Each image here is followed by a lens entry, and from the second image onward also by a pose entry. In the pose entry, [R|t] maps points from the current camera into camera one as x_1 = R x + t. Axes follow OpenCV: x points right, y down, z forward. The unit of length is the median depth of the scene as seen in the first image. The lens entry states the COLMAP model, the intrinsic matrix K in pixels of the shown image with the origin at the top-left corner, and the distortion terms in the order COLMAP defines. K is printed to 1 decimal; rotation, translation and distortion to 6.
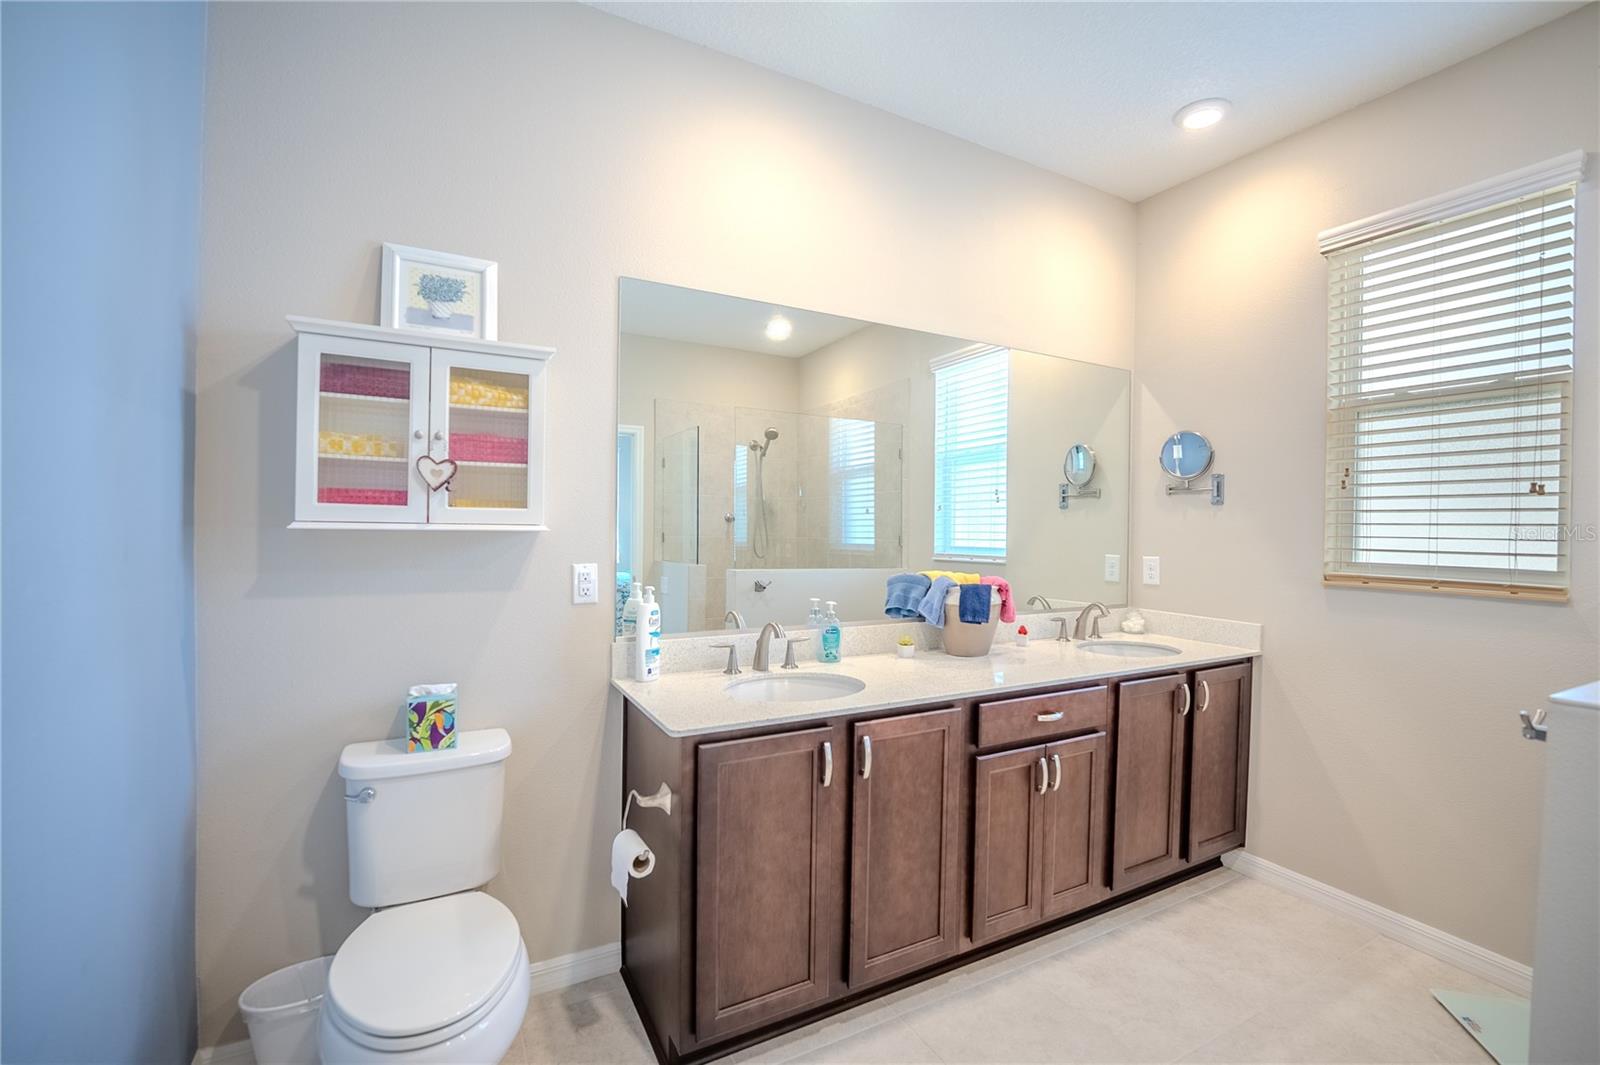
lens RADIAL K [[679.8, 0, 807.3], [0, 679.8, 533.7], [0, 0, 1]] dist [-0.021279, 0.000148]
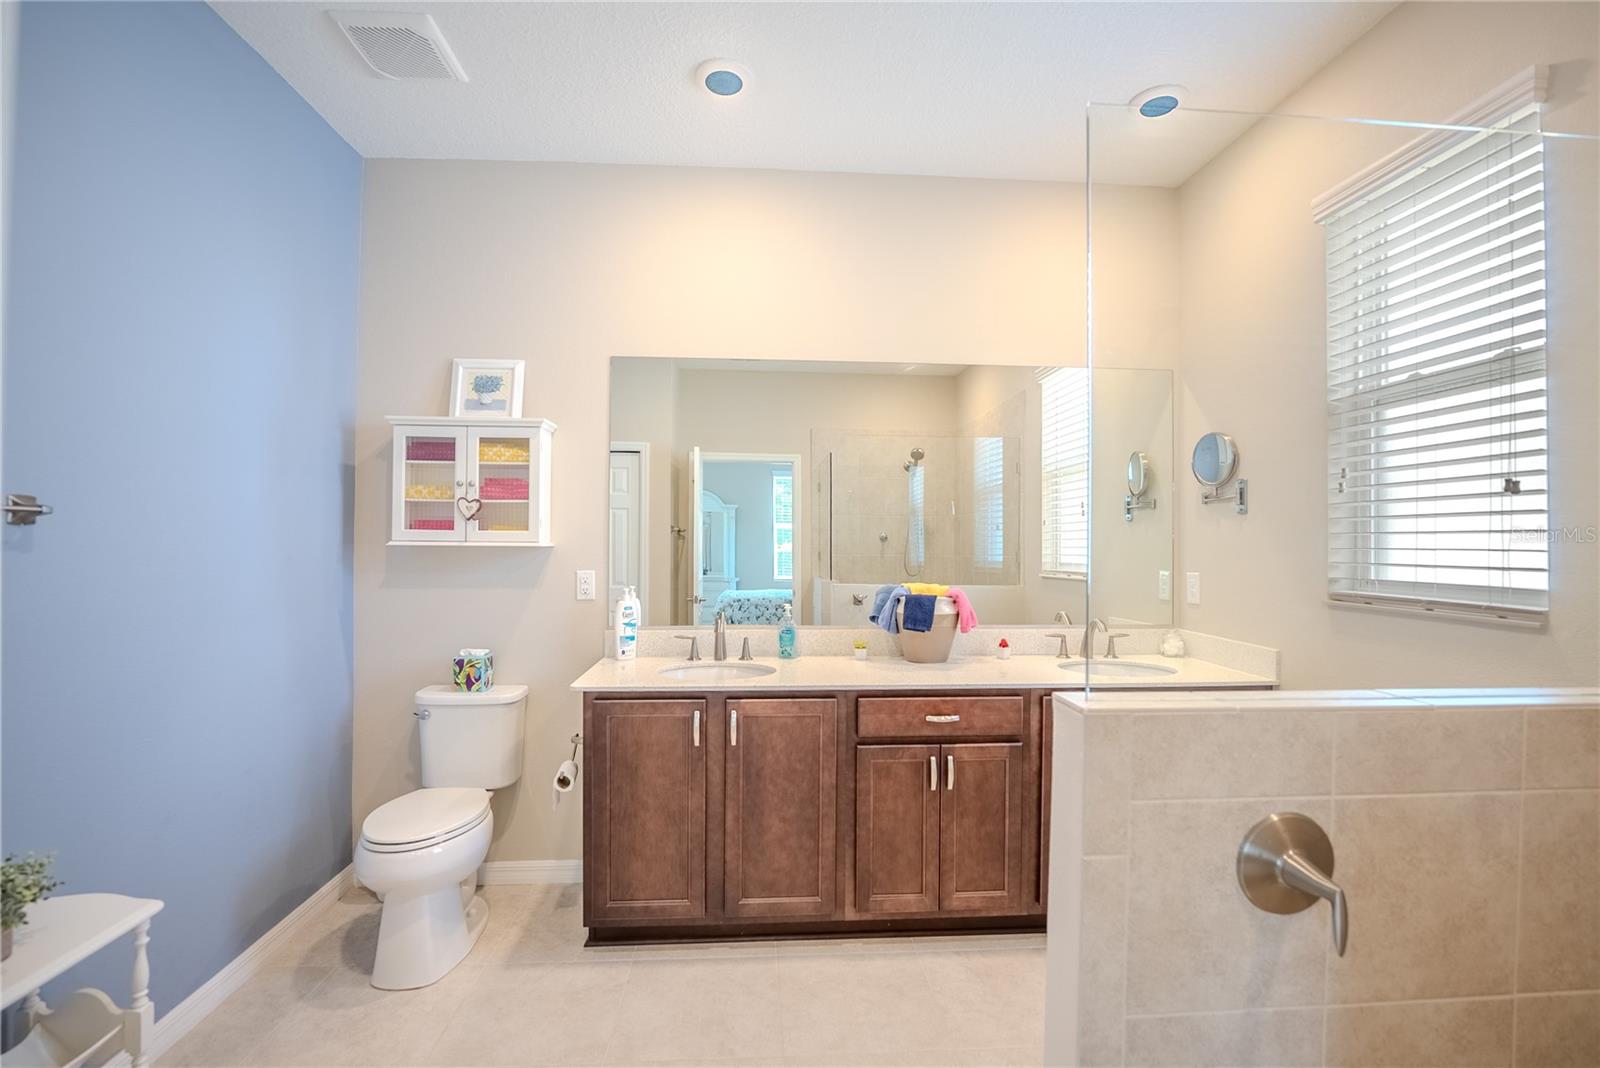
lens RADIAL K [[704.6, 0, 800.3], [0, 704.6, 538.2], [0, 0, 1]] dist [-0.015061, -0.004051]
pose [[0.912163, -0.010800, -0.409686, 0.662045], [0.001928, 0.999755, -0.022061, 0.011769], [0.409823, 0.019333, 0.911960, -0.114594]]
